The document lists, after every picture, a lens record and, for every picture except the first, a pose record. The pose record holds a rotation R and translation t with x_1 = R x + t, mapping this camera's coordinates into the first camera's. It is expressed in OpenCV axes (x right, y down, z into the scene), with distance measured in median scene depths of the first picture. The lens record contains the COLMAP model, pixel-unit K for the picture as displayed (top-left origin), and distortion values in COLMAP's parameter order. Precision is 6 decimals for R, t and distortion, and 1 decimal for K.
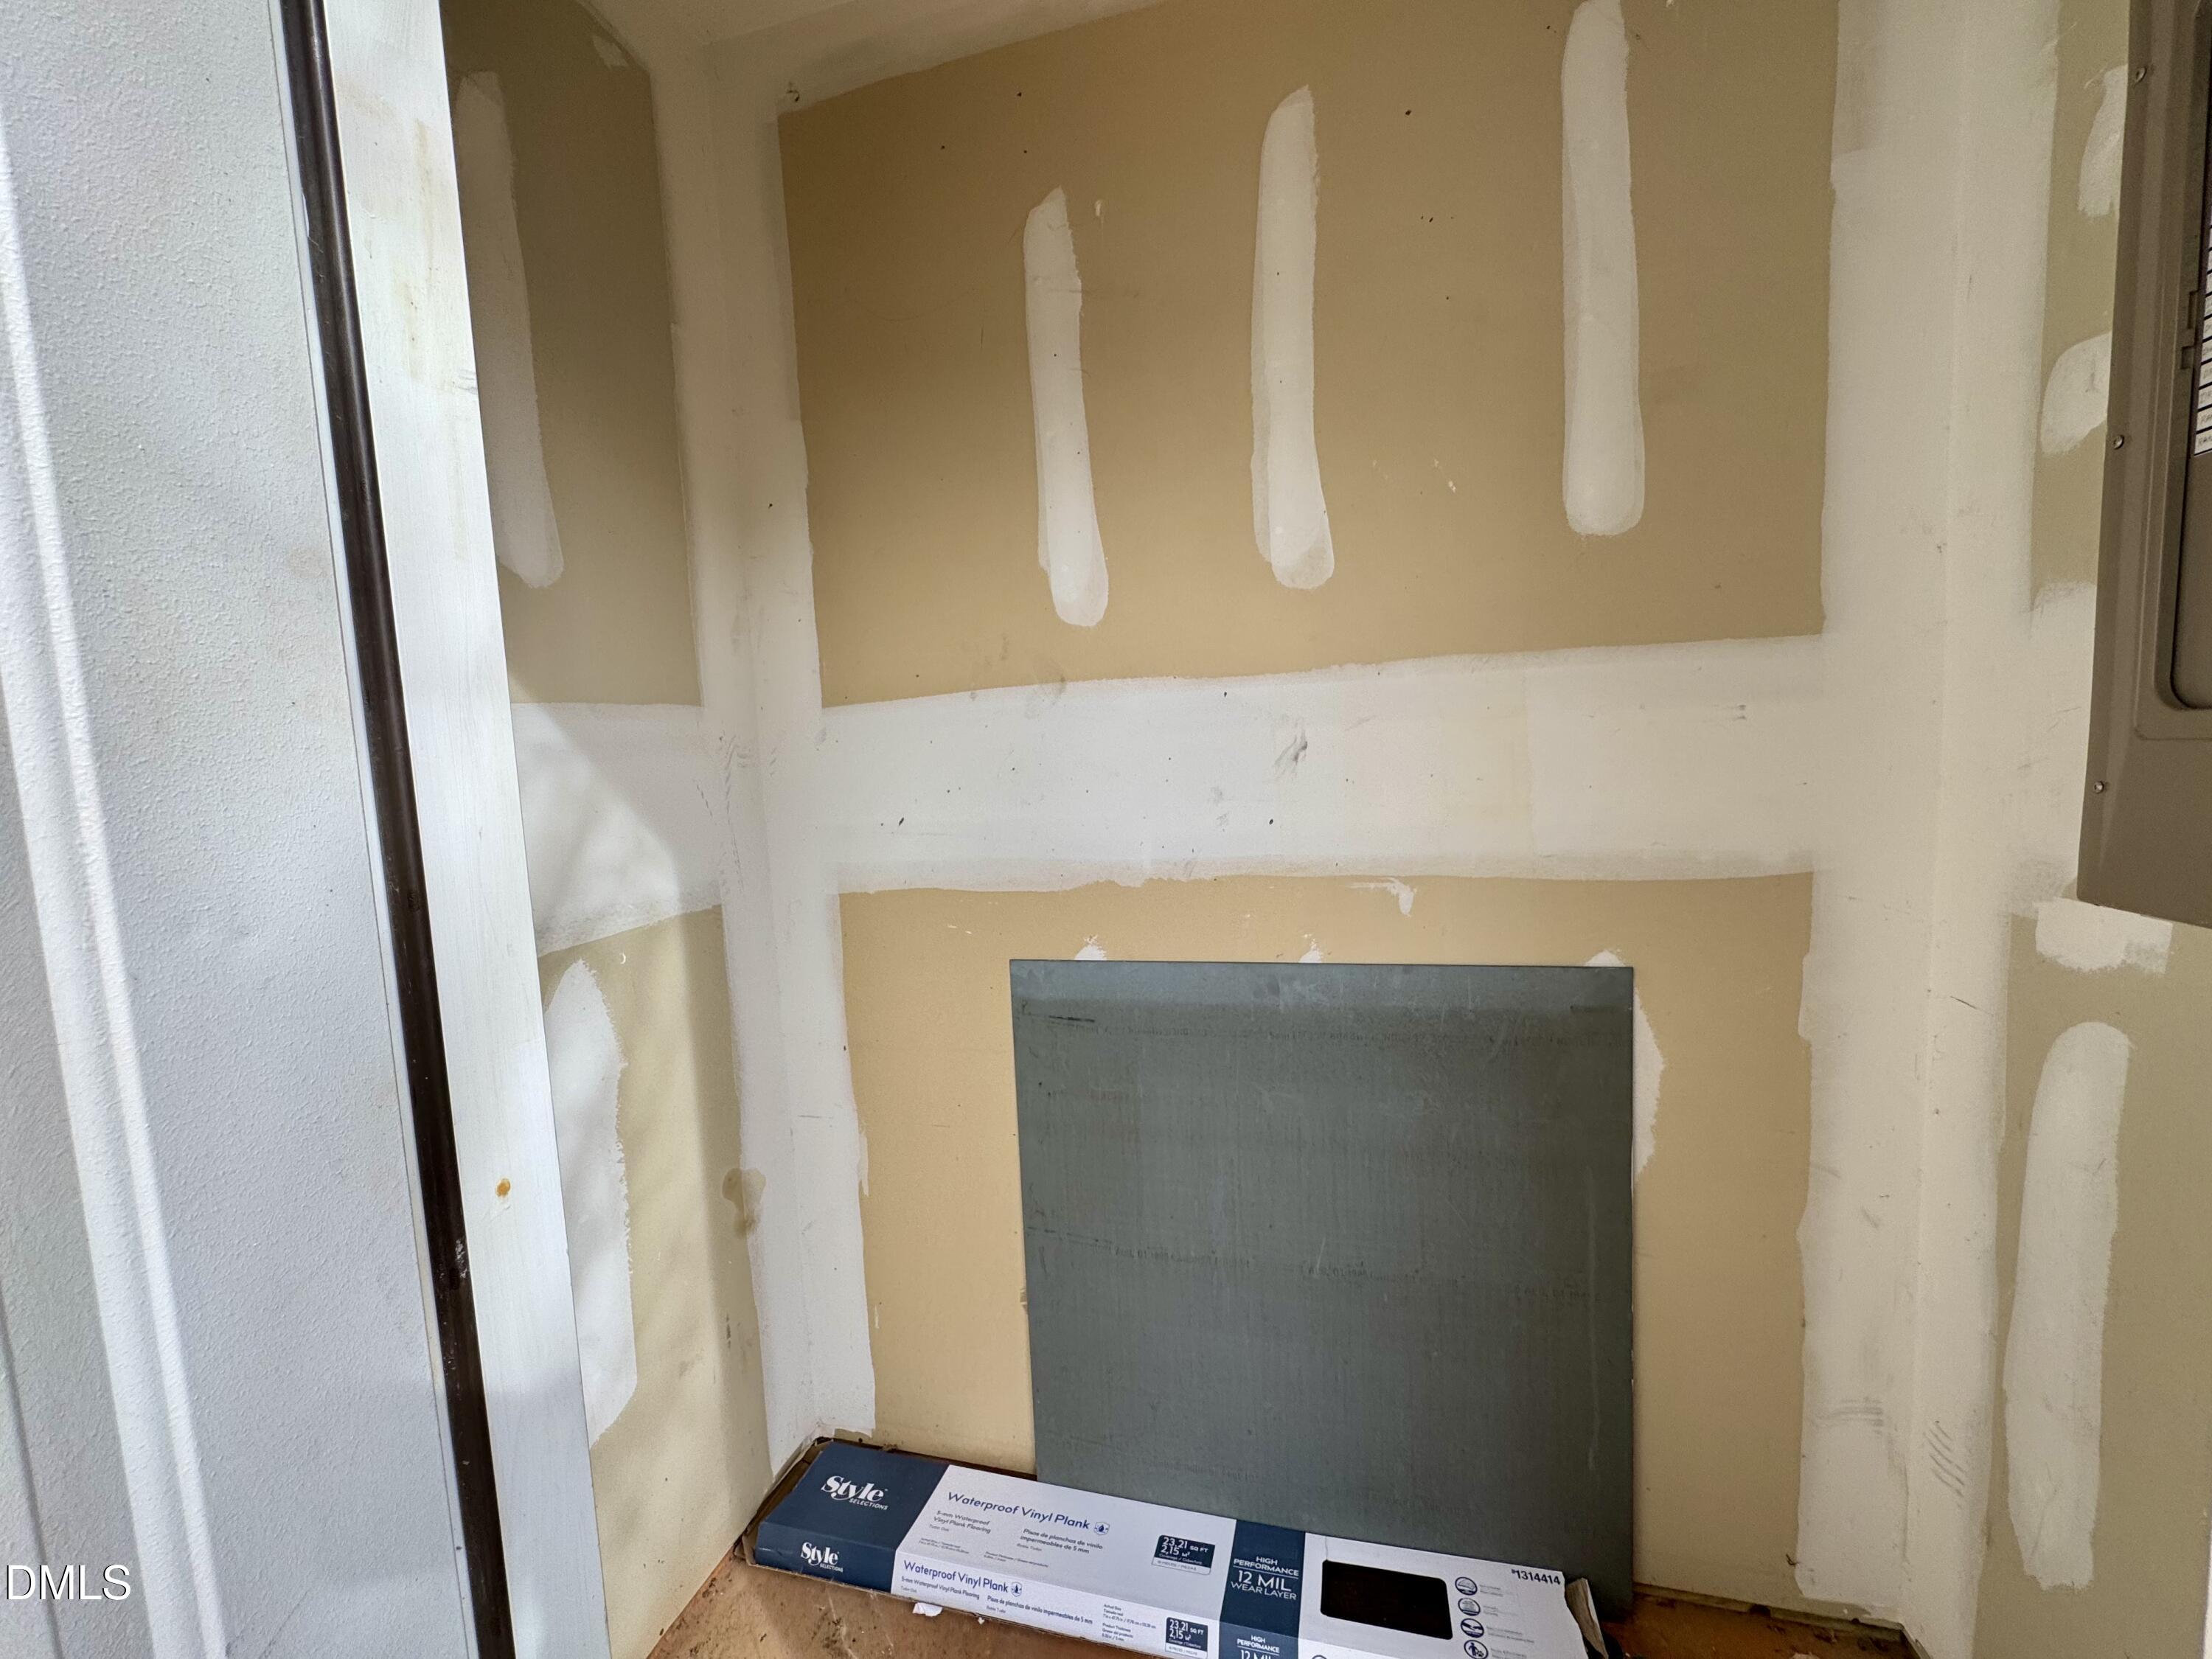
lens RADIAL K [[889.2, 0, 1106.0], [0, 889.2, 829.5], [0, 0, 1]] dist [-0.001680, 0.000316]
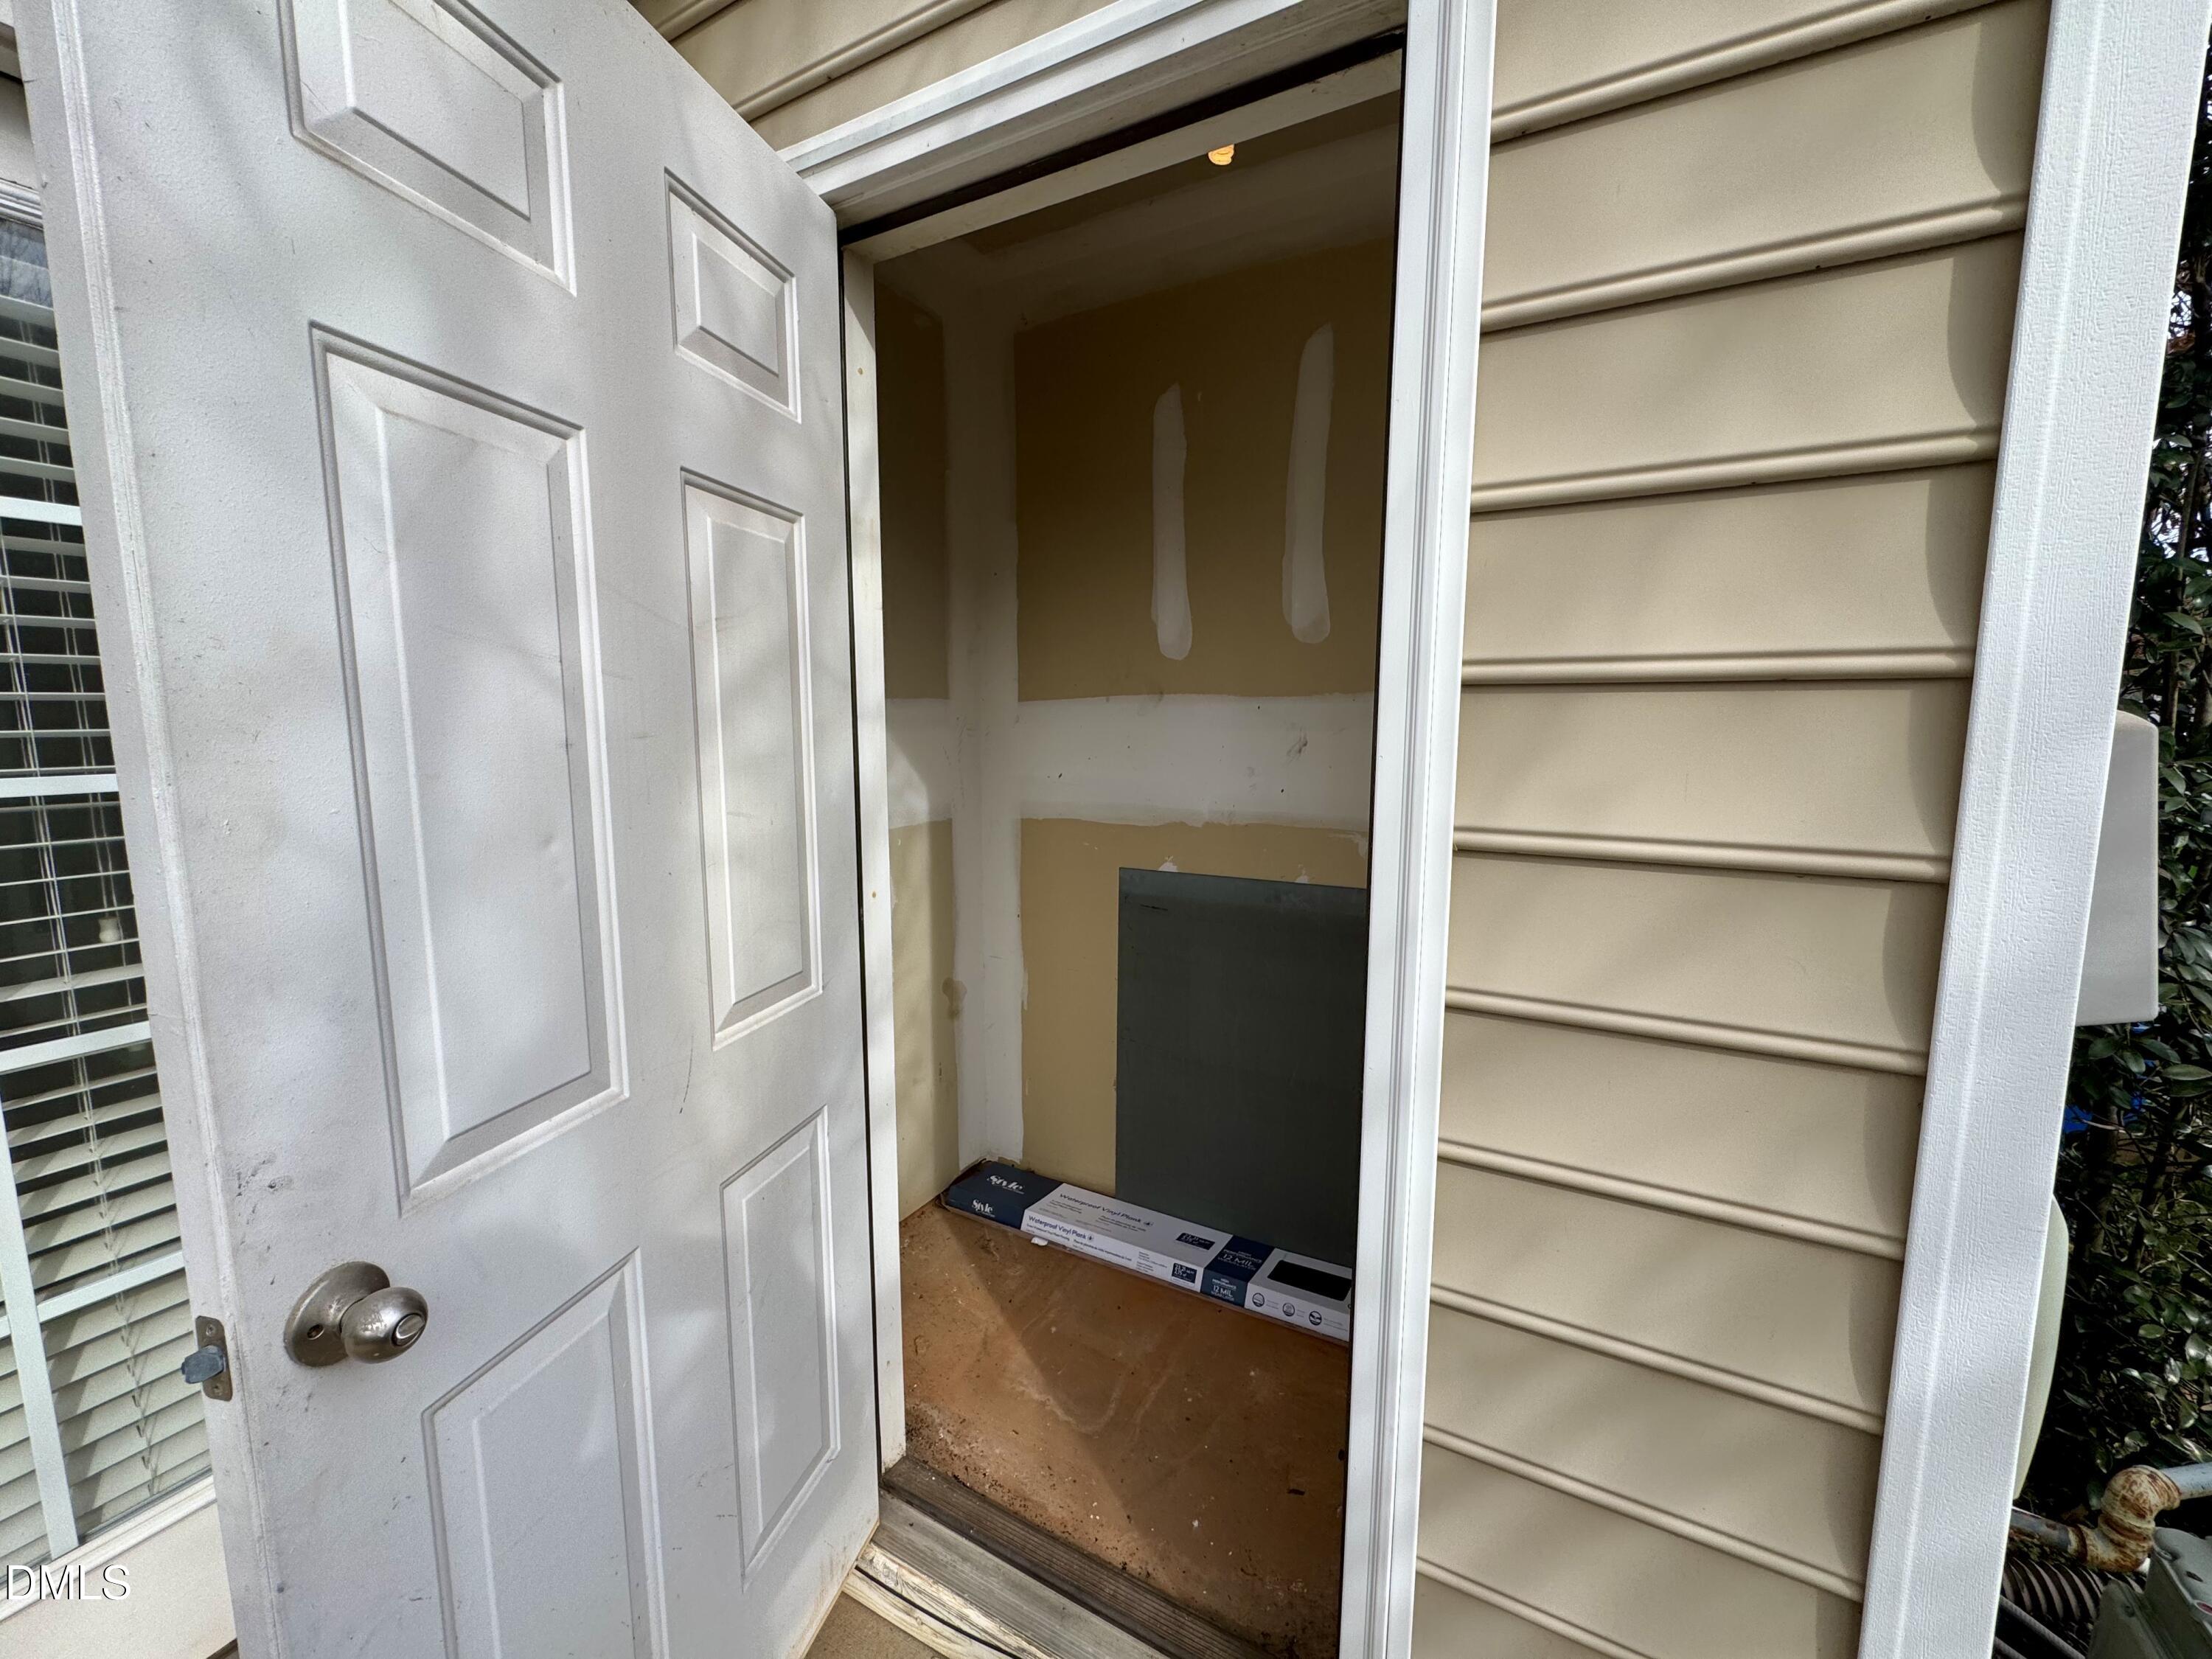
lens RADIAL K [[889.2, 0, 1106.0], [0, 889.2, 829.5], [0, 0, 1]] dist [-0.001680, 0.000316]
pose [[0.968855, 0.078836, -0.234744, 0.246737], [-0.069212, 0.996399, 0.048969, 0.003802], [0.237760, -0.031197, 0.970823, -0.565723]]
